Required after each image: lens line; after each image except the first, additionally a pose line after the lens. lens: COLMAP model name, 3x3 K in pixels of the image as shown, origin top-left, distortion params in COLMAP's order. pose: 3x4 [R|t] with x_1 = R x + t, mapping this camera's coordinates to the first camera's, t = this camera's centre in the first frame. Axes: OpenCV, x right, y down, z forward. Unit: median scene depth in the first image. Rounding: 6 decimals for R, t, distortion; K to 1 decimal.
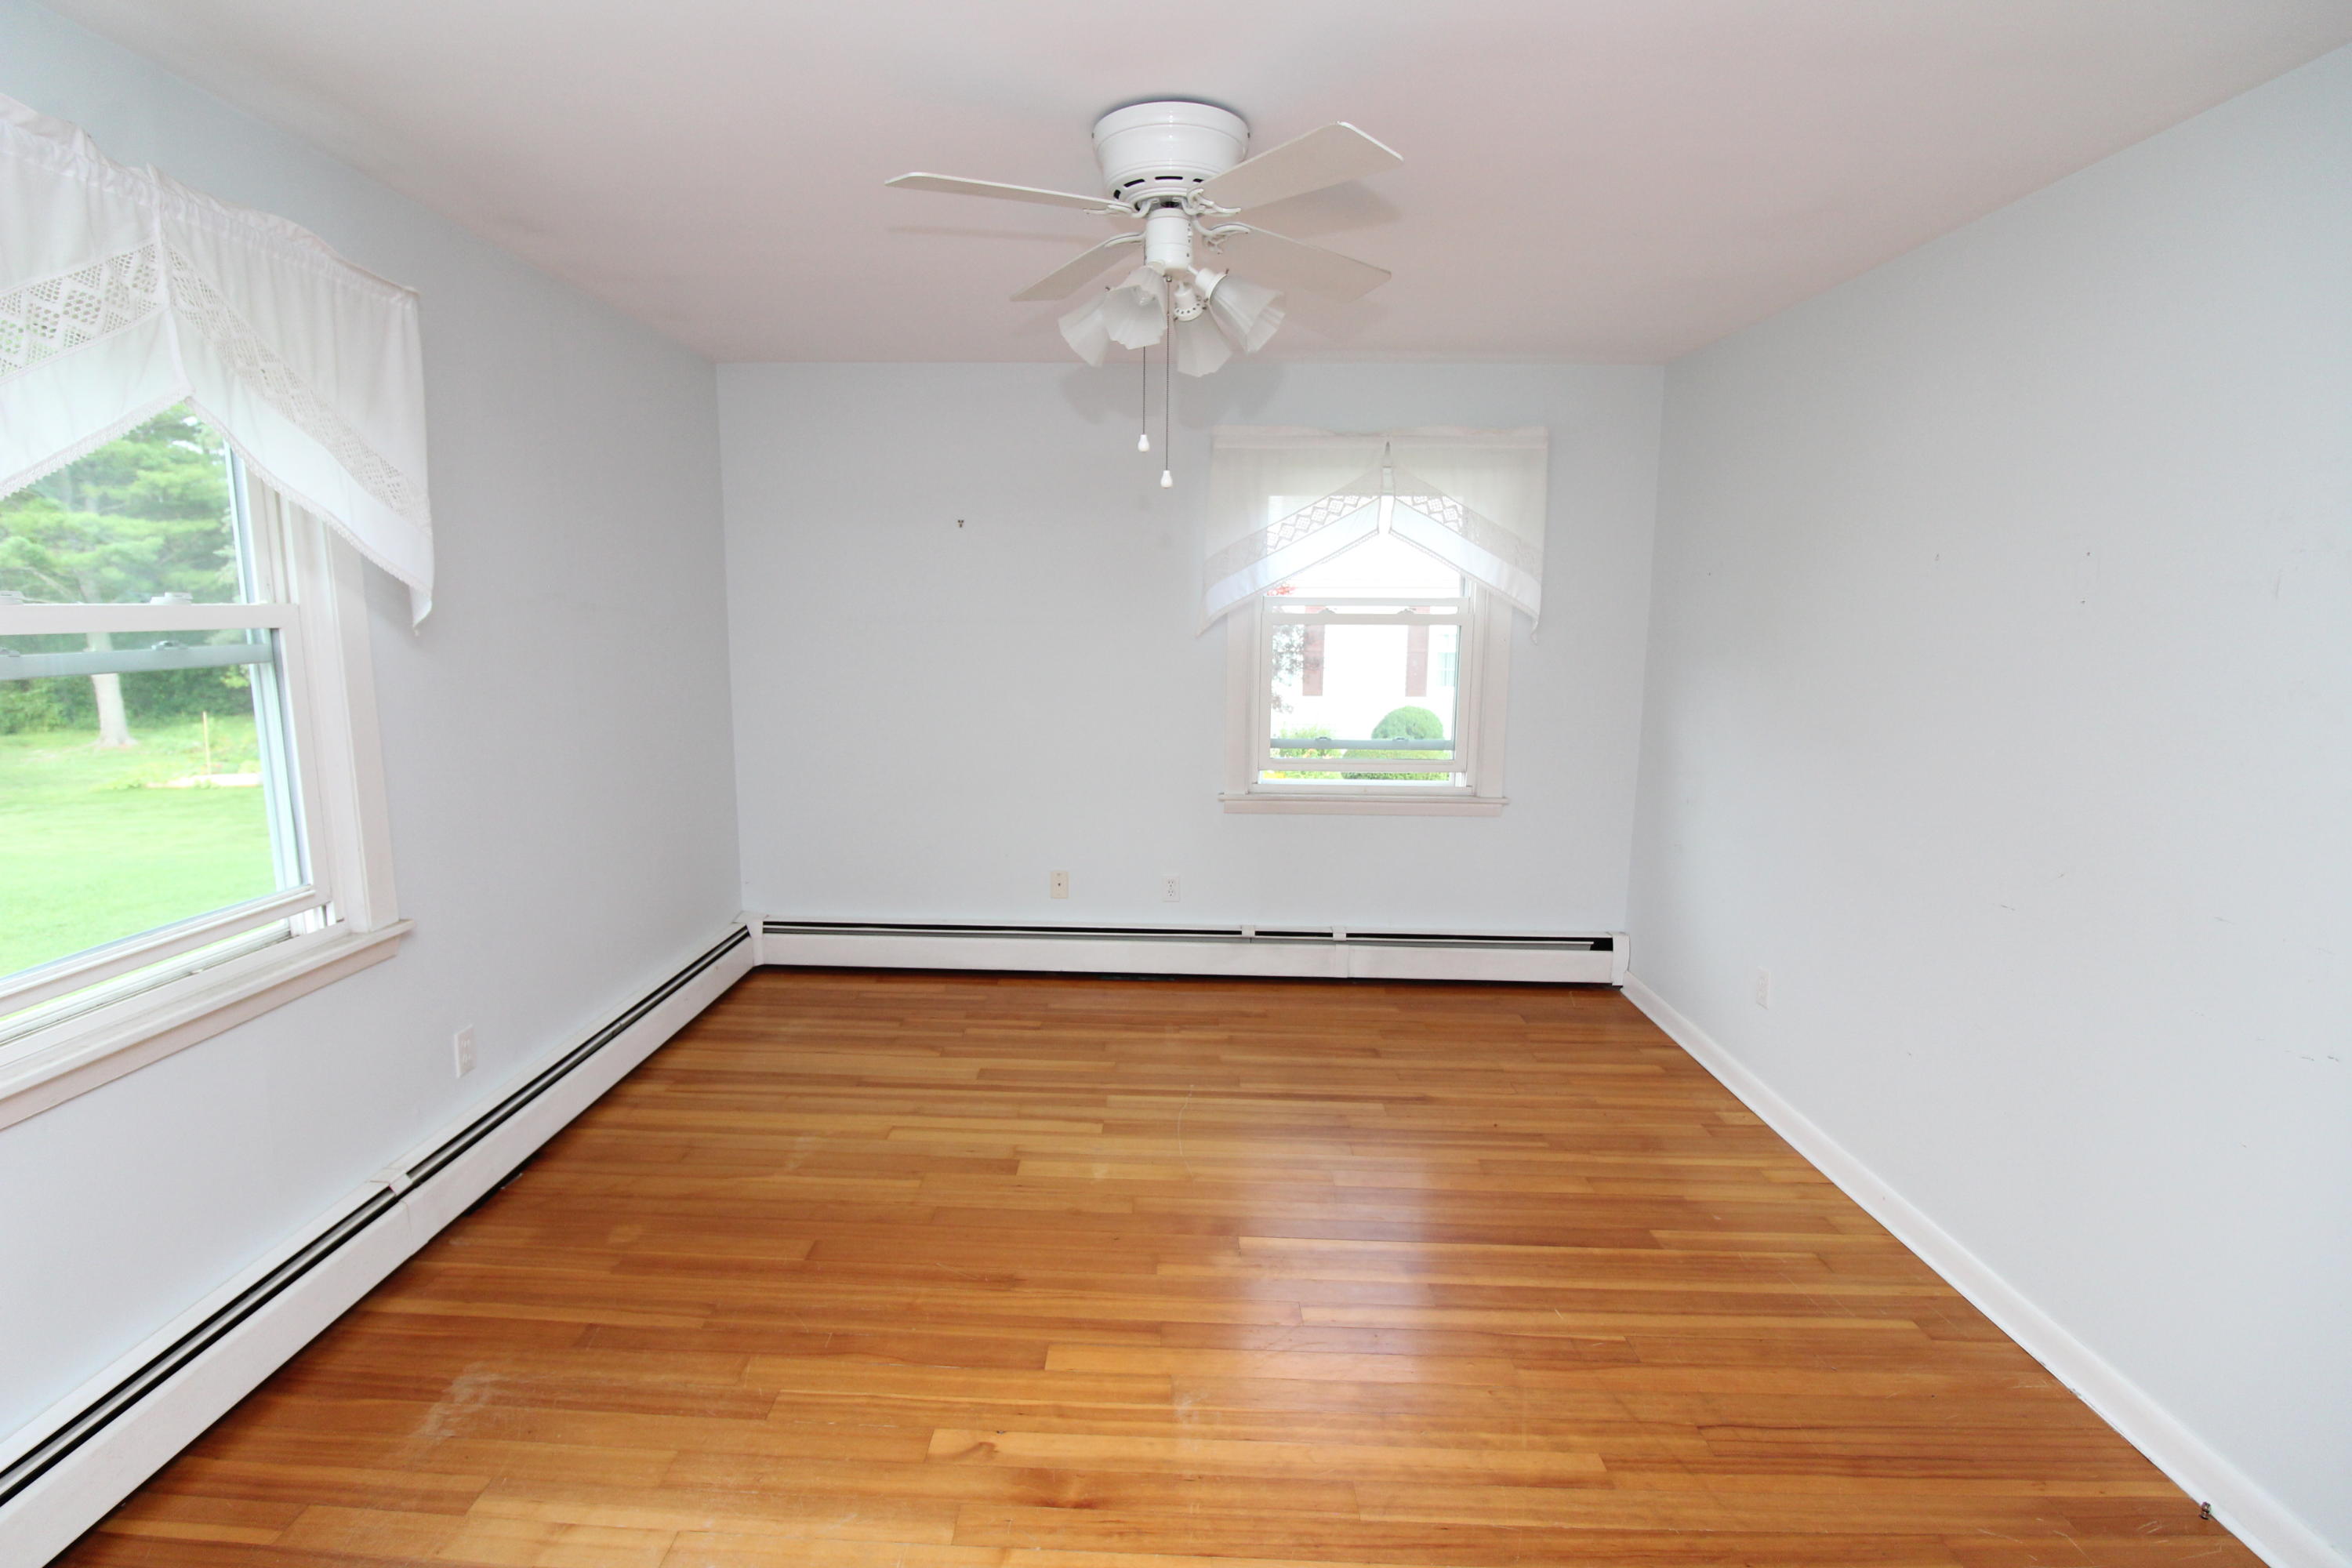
lens RADIAL K [[1114.5, 0, 1124.5], [0, 1114.5, 782.9], [0, 0, 1]] dist [0.003662, -0.016545]
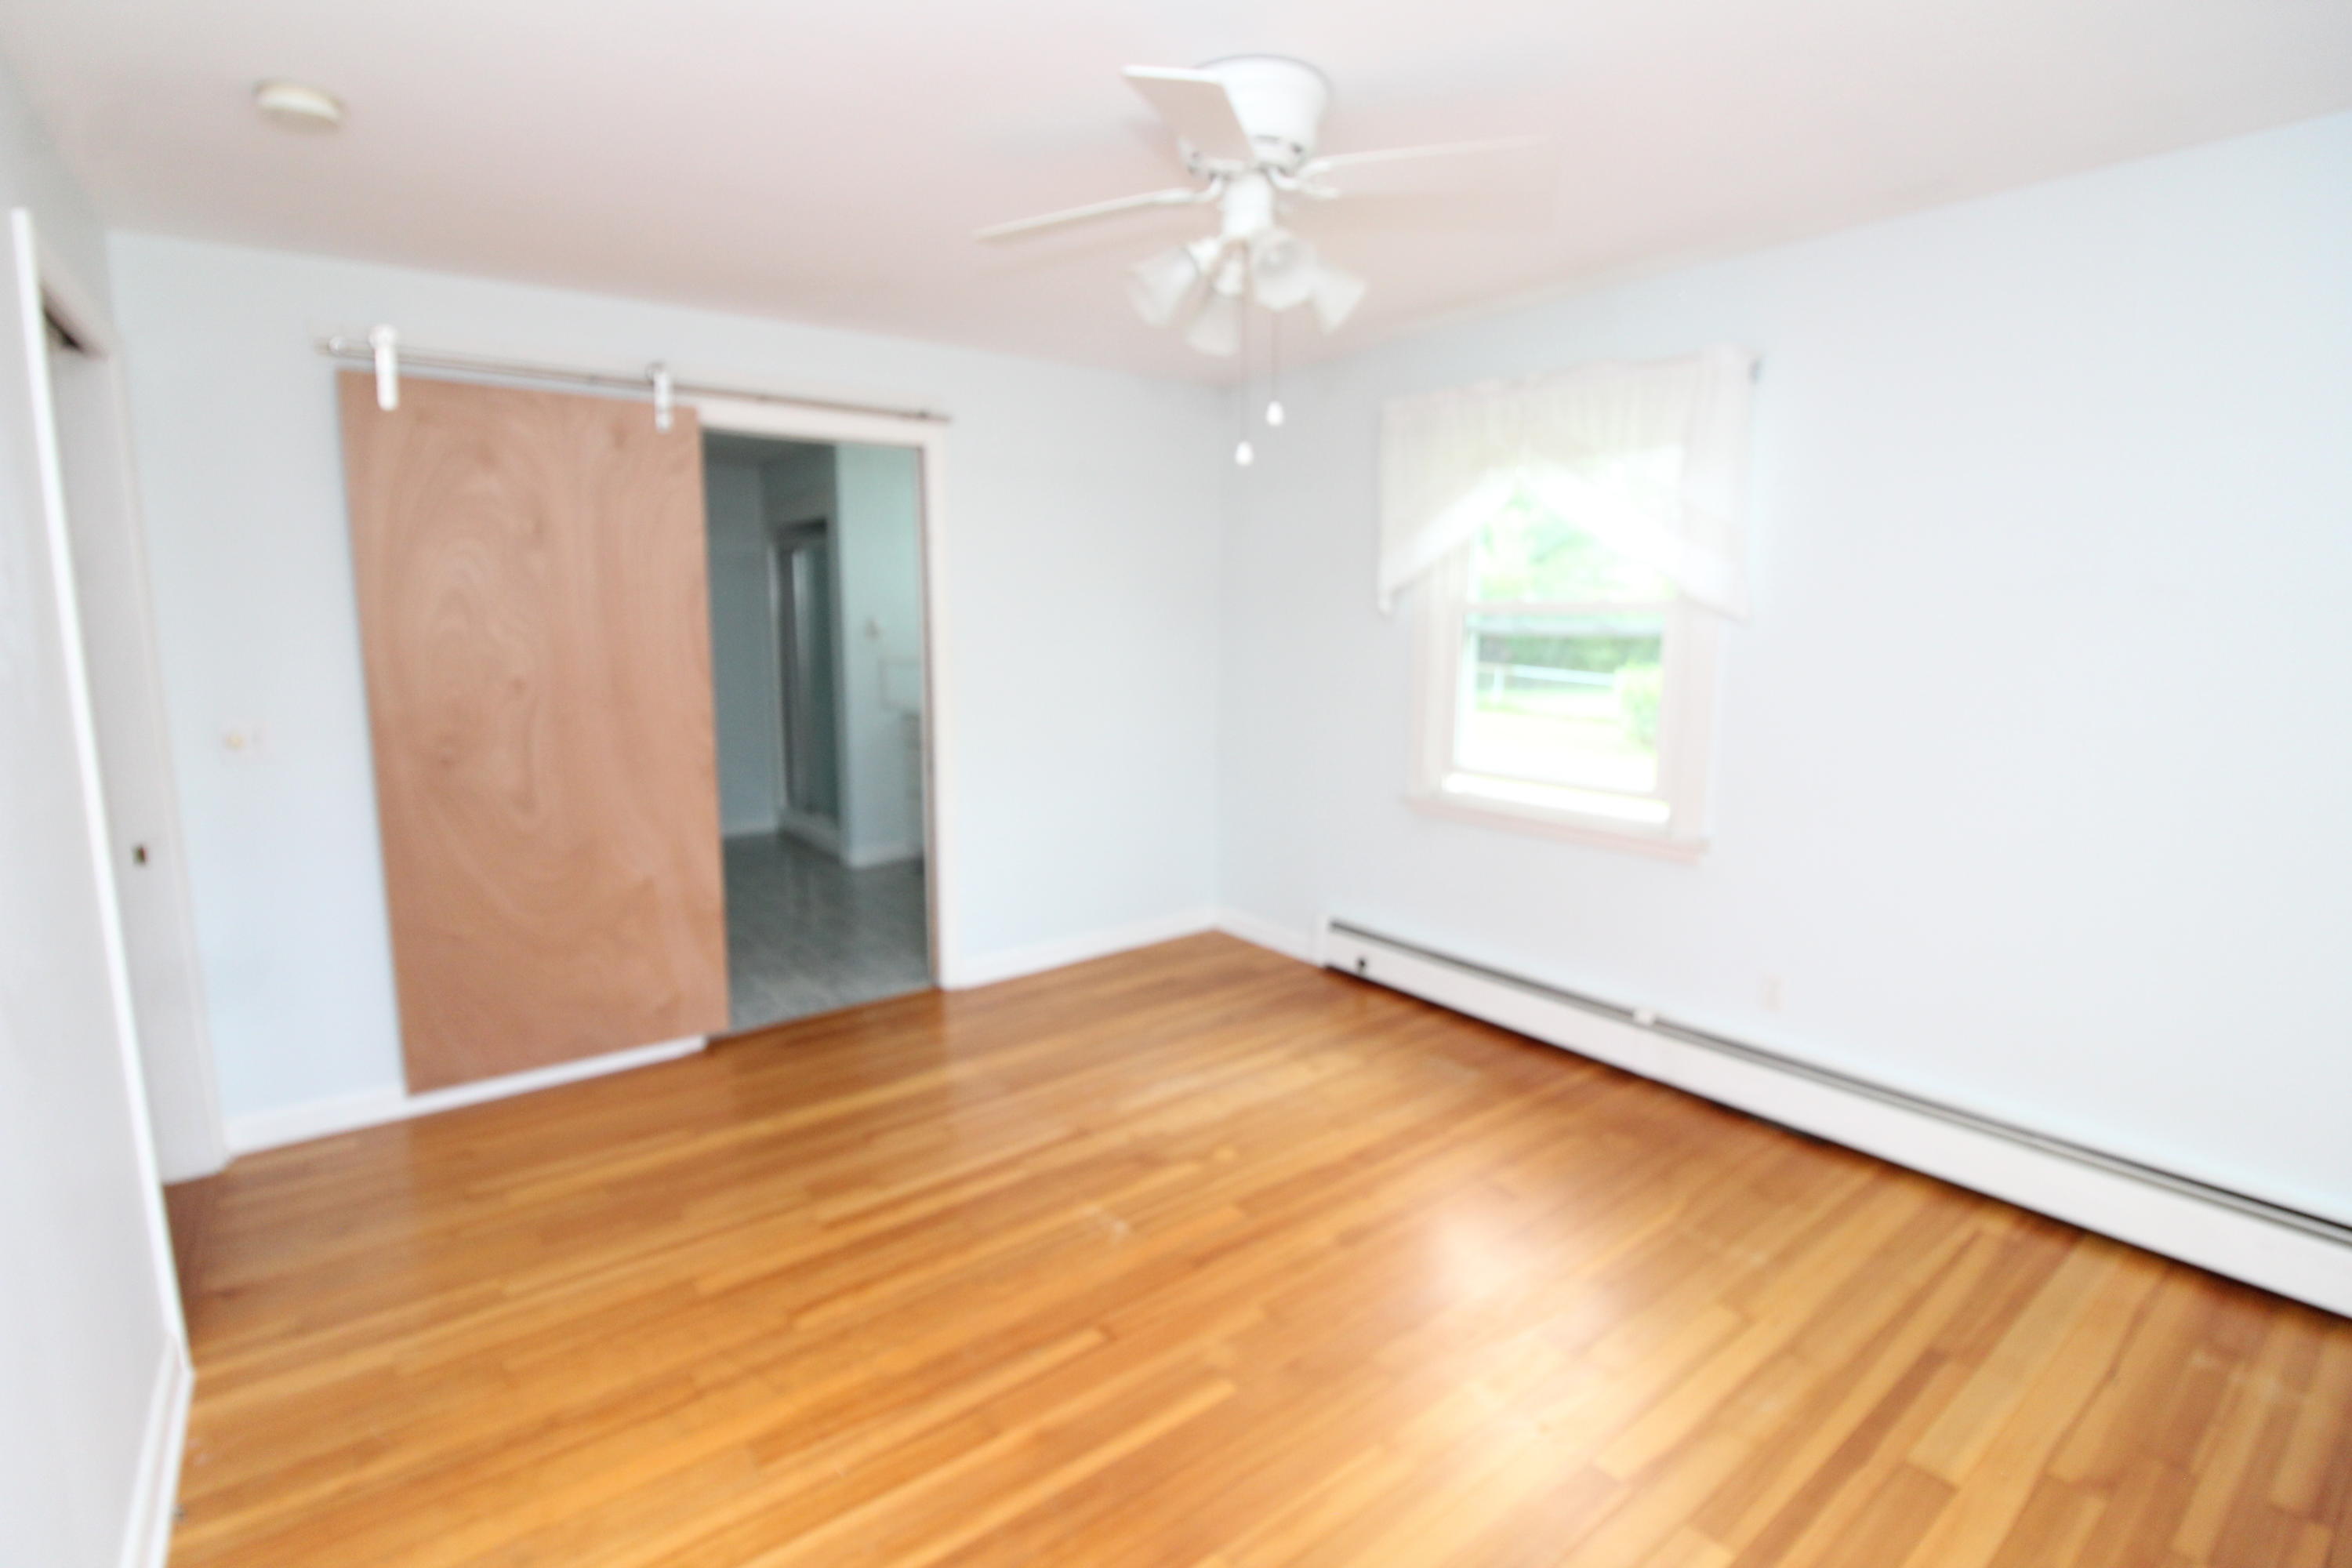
lens RADIAL K [[1099.2, 0, 1176.0], [0, 1099.2, 784.0], [0, 0, 1]] dist [0.000961, 0.000235]
pose [[-0.759591, 0.097794, -0.643007, 0.503317], [-0.103486, 0.957864, 0.267930, -0.175904], [0.642116, 0.270059, -0.717464, 1.193130]]
